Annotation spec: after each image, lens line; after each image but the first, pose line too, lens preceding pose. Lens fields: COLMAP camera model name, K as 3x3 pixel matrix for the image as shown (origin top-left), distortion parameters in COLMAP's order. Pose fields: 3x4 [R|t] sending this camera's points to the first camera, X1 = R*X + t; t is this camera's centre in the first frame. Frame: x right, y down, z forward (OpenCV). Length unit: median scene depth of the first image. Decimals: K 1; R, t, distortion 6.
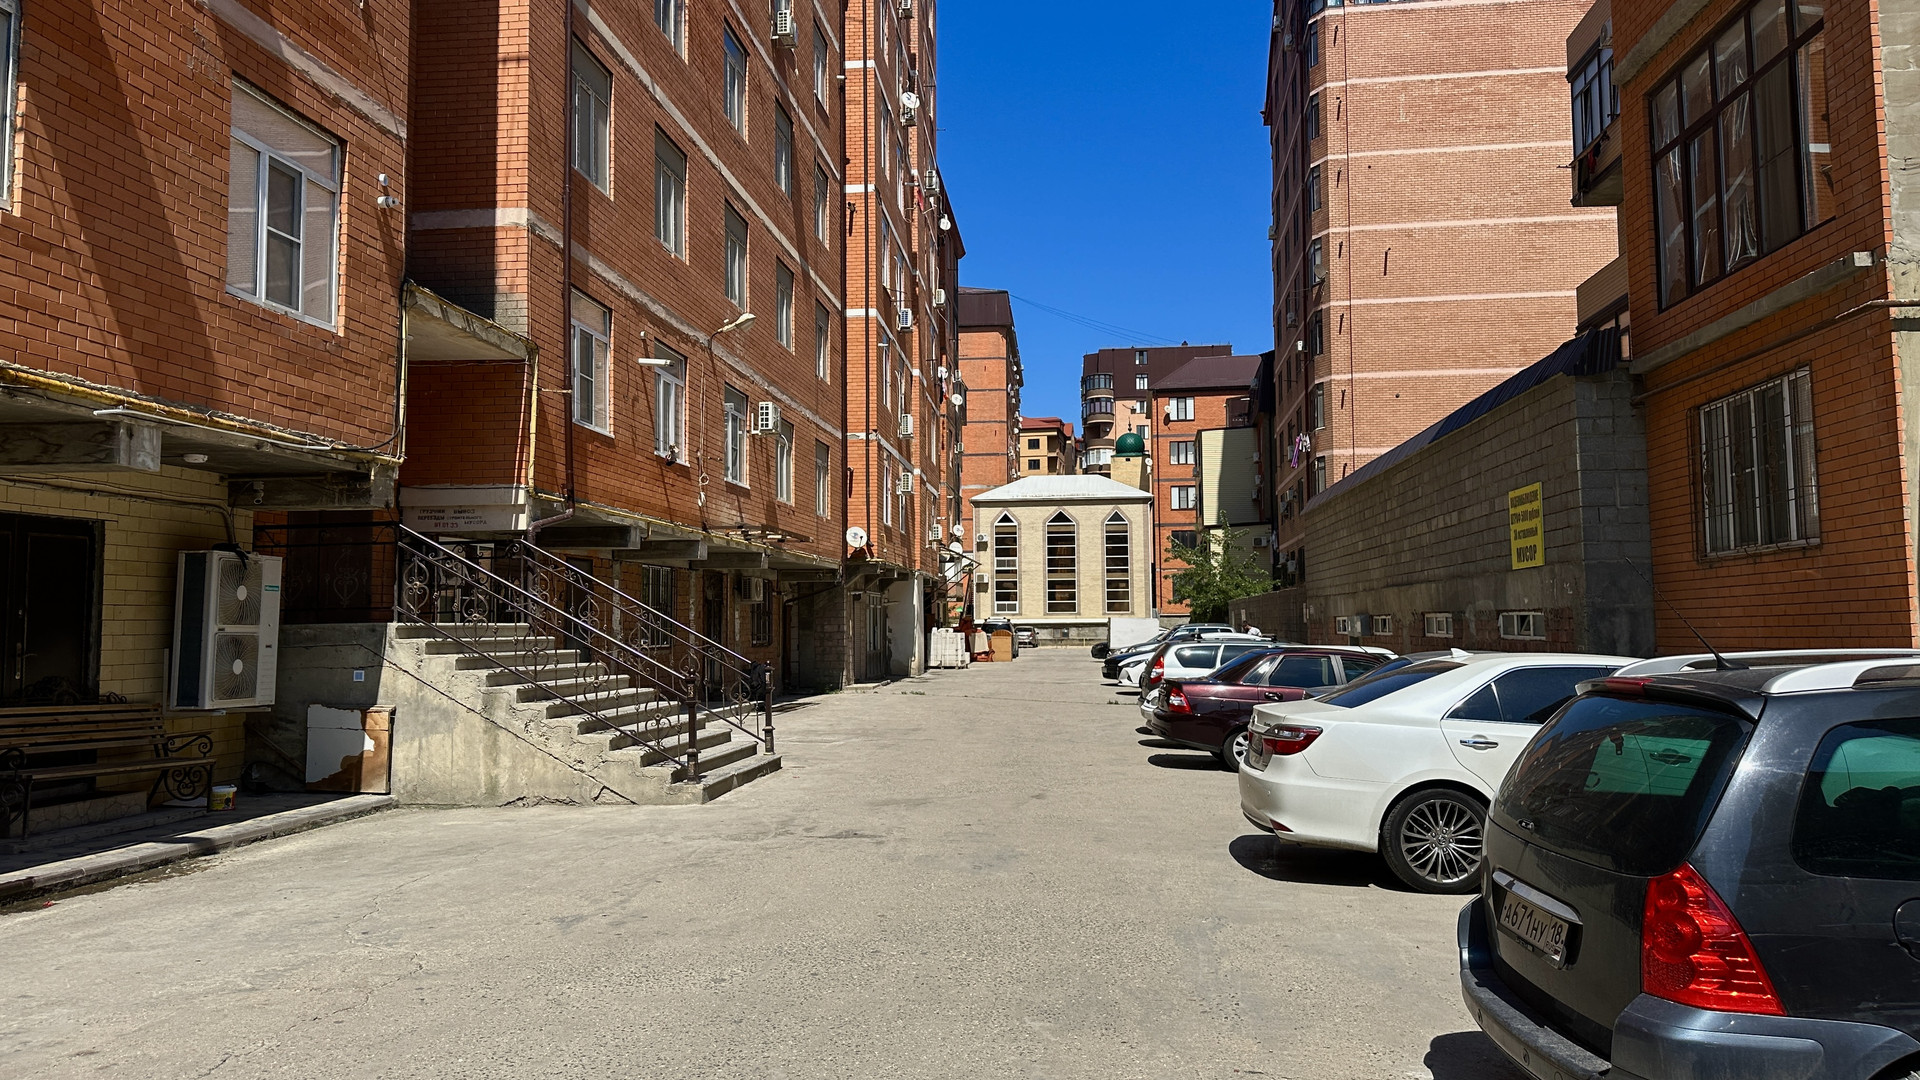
lens RADIAL K [[1329.9, 0, 965.8], [0, 1329.9, 545.9], [0, 0, 1]] dist [-0.006620, -0.026254]
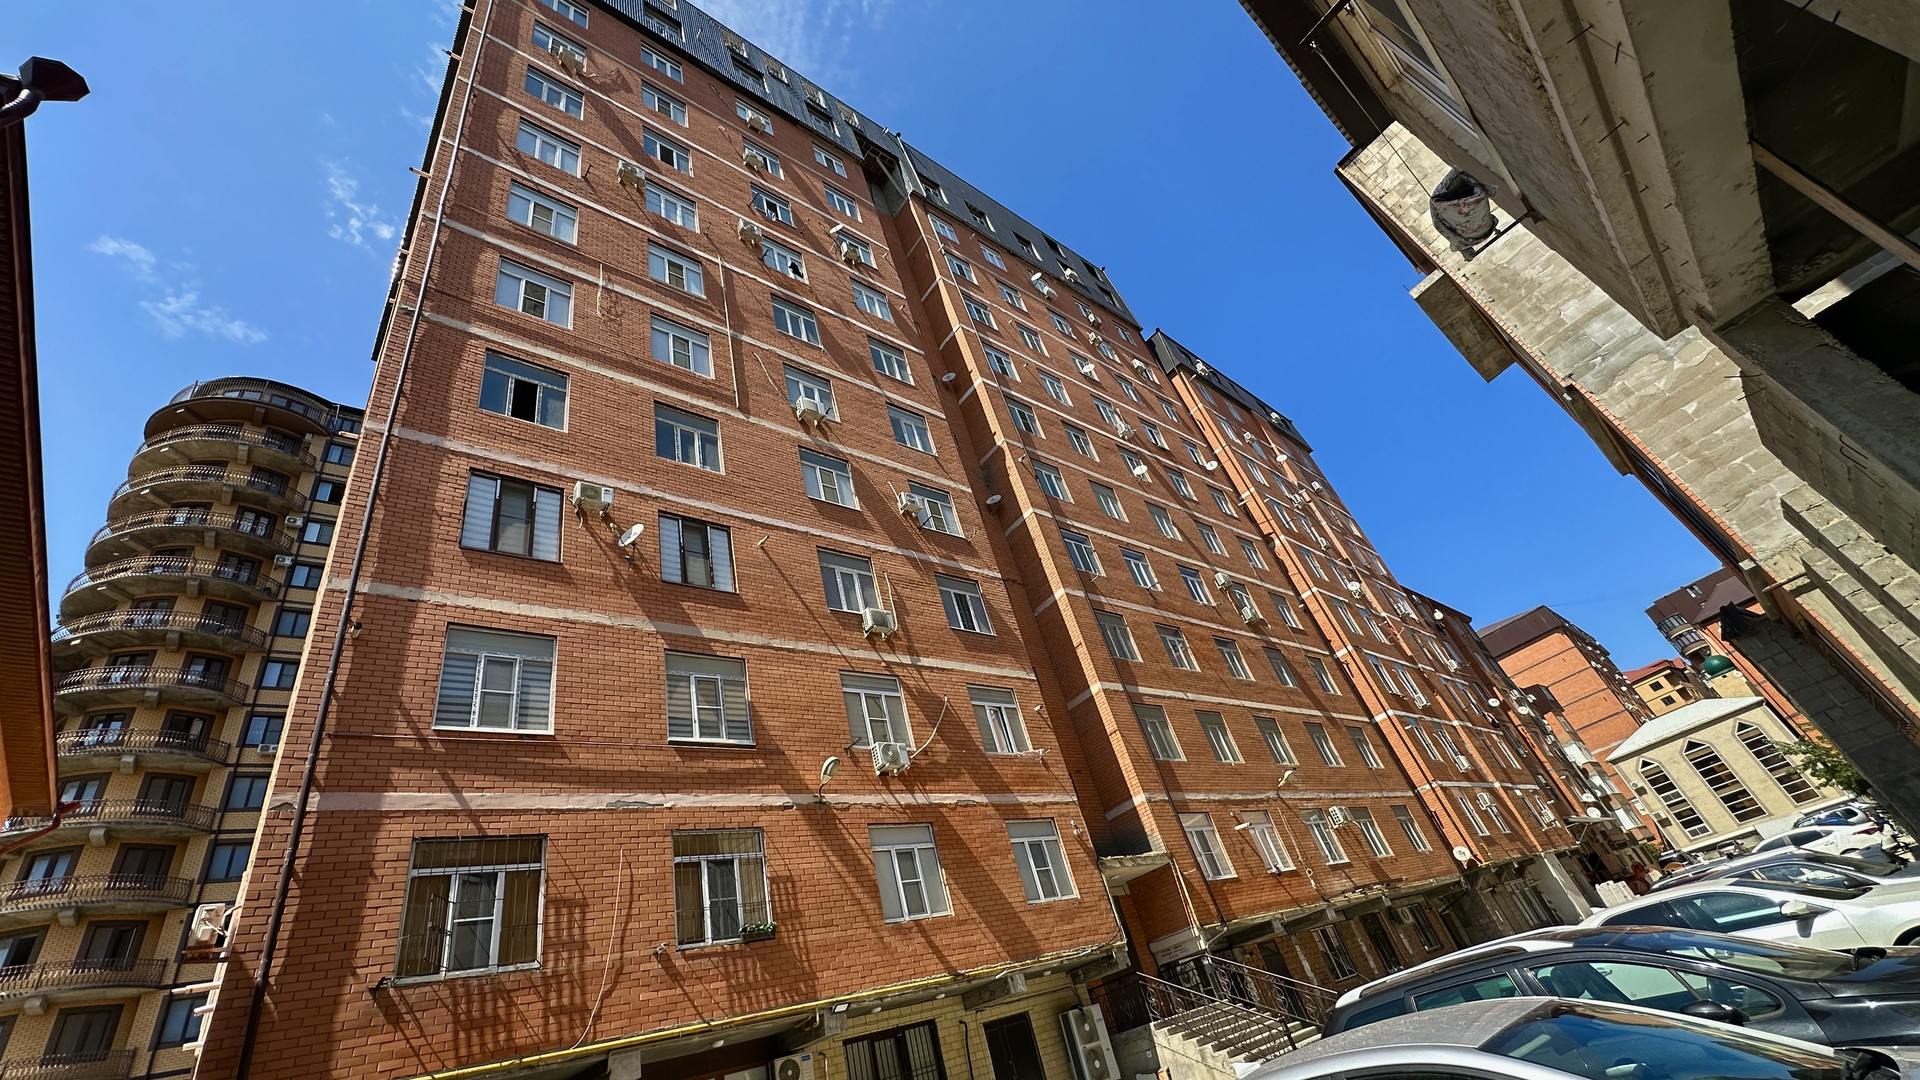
lens RADIAL K [[768.0, 0, 965.1], [0, 768.0, 535.6], [0, 0, 1]] dist [-0.001920, 0.000345]
pose [[0.687052, -0.548216, -0.476884, 0.276405], [0.285859, 0.807326, -0.516245, -0.017531], [0.668015, 0.218366, 0.711388, -0.191919]]
